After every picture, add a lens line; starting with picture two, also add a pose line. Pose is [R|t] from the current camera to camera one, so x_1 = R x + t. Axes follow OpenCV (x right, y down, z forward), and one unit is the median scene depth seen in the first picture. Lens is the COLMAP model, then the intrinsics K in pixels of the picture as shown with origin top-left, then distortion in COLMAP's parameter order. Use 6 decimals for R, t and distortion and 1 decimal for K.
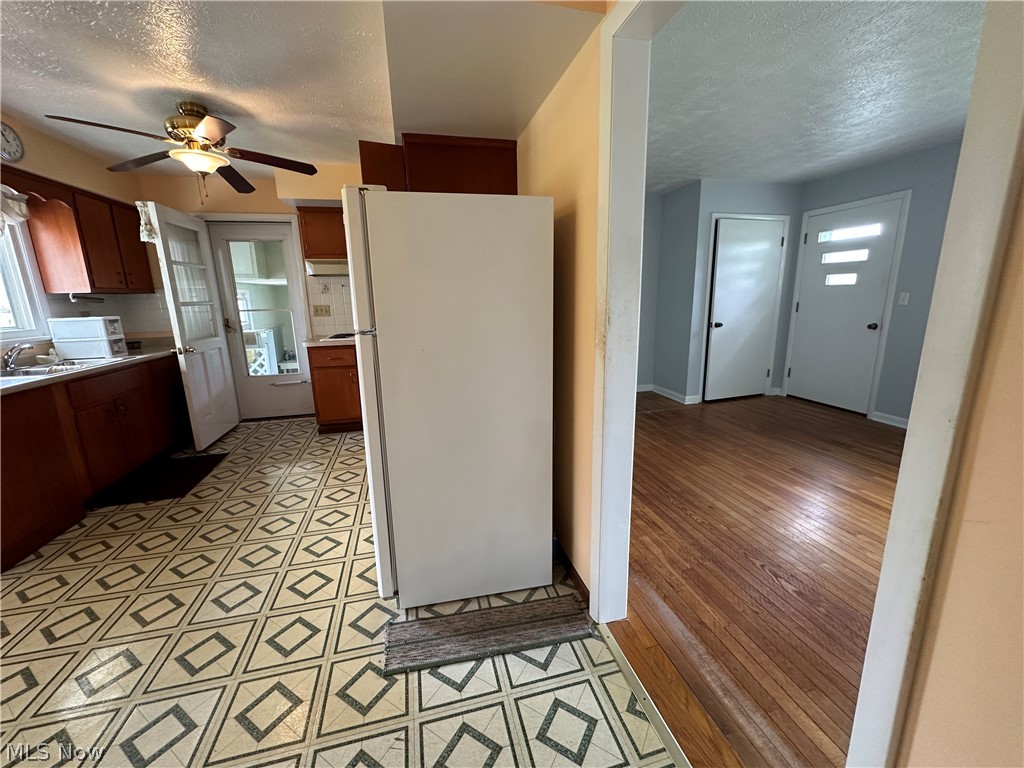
lens RADIAL K [[408.1, 0, 512.5], [0, 408.1, 381.9], [0, 0, 1]] dist [-0.005757, 0.001160]
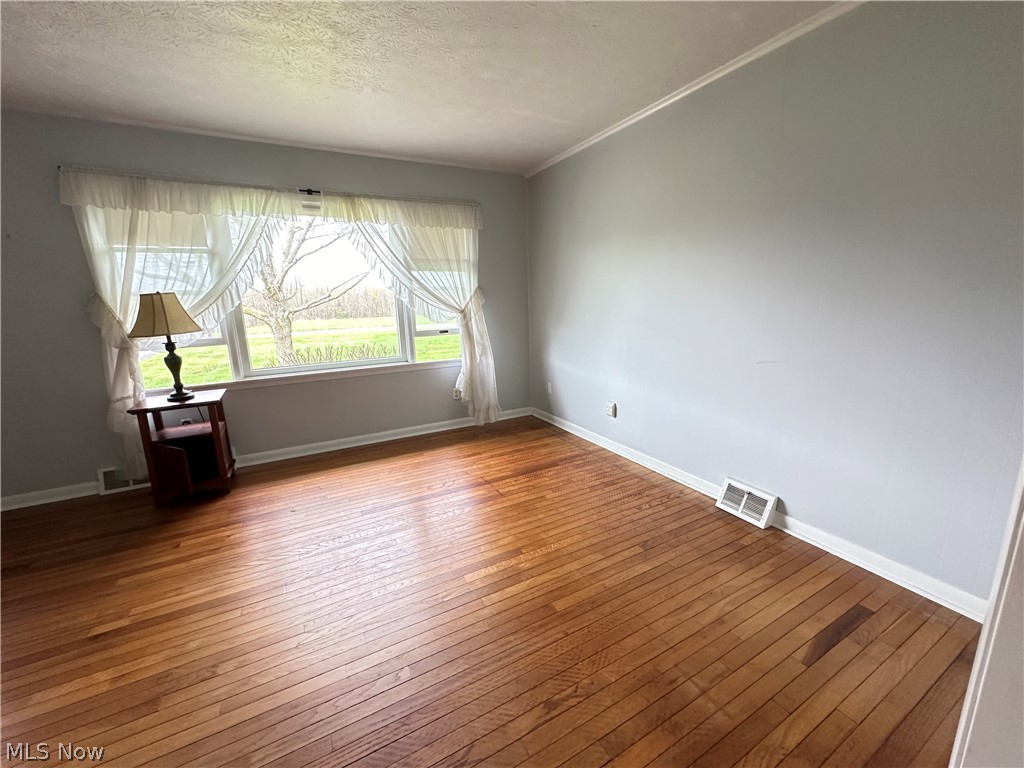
lens RADIAL K [[408.1, 0, 515.0], [0, 408.1, 382.6], [0, 0, 1]] dist [-0.005757, 0.001160]
pose [[-0.251219, -0.164417, 0.953864, 0.091858], [0.235248, 0.945547, 0.224941, -0.051989], [-0.938908, 0.280904, -0.198860, 0.285375]]
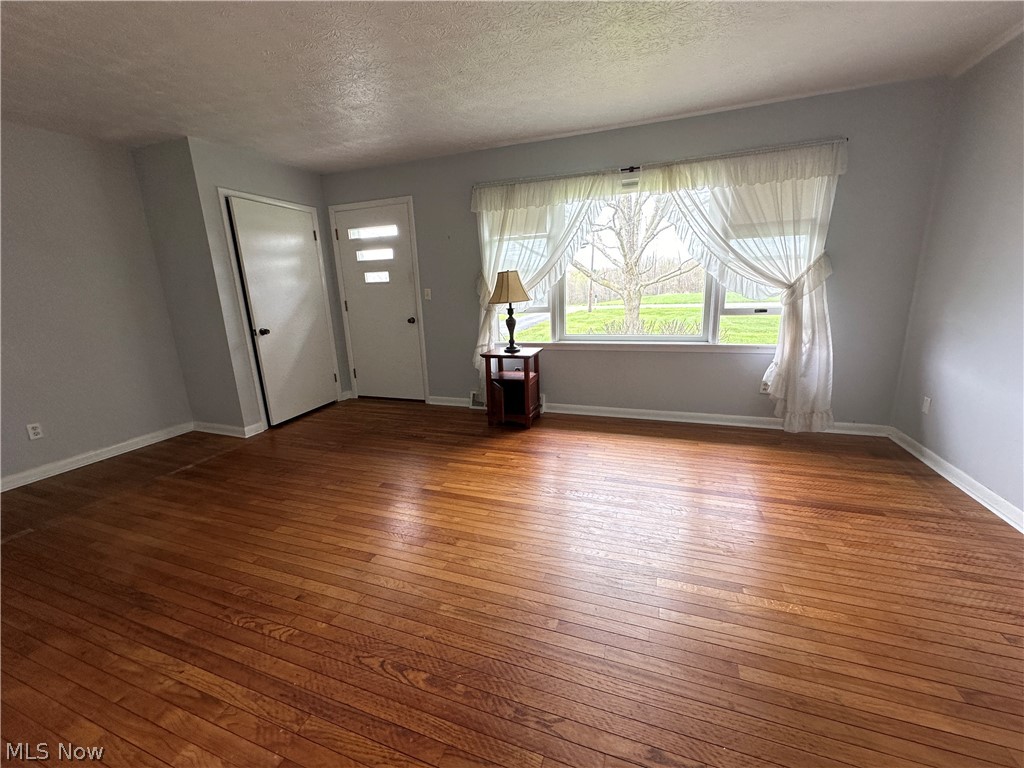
lens RADIAL K [[408.1, 0, 512.5], [0, 408.1, 385.3], [0, 0, 1]] dist [-0.005757, 0.001160]
pose [[0.557558, -0.196965, 0.806433, 0.121670], [0.196987, 0.975090, 0.101963, -0.024688], [-0.806427, 0.102006, 0.582469, 0.162235]]
